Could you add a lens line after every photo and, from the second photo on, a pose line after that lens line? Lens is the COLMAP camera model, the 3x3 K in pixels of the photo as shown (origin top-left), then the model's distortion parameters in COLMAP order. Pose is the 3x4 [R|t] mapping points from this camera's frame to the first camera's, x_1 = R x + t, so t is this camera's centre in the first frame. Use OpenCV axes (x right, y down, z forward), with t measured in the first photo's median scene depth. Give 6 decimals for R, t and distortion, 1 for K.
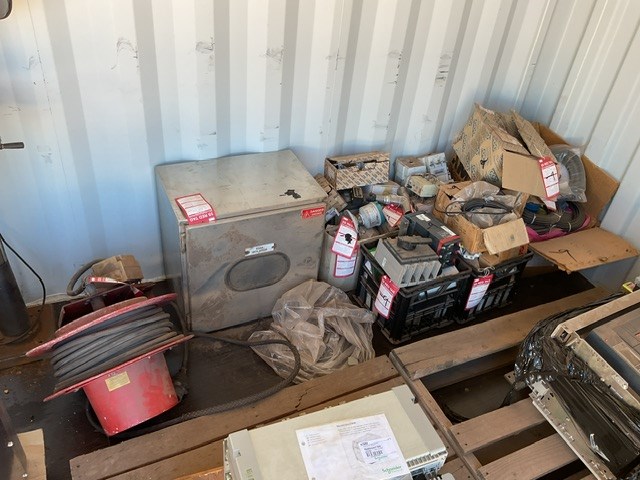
lens RADIAL K [[533.2, 0, 316.8], [0, 533.2, 239.1], [0, 0, 1]] dist [0.079042, -0.149668]
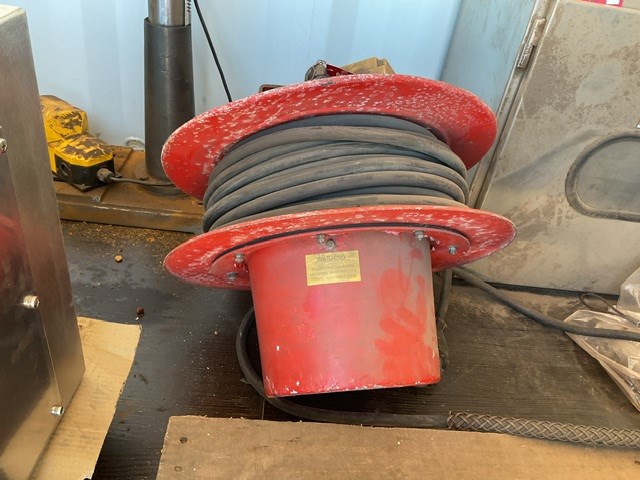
lens RADIAL K [[533.2, 0, 316.8], [0, 533.2, 239.1], [0, 0, 1]] dist [0.079042, -0.149668]
pose [[0.914950, 0.252654, -0.314696, -0.192930], [-0.278908, 0.959459, -0.040596, 0.193956], [0.291681, 0.124914, 0.948324, 0.455618]]
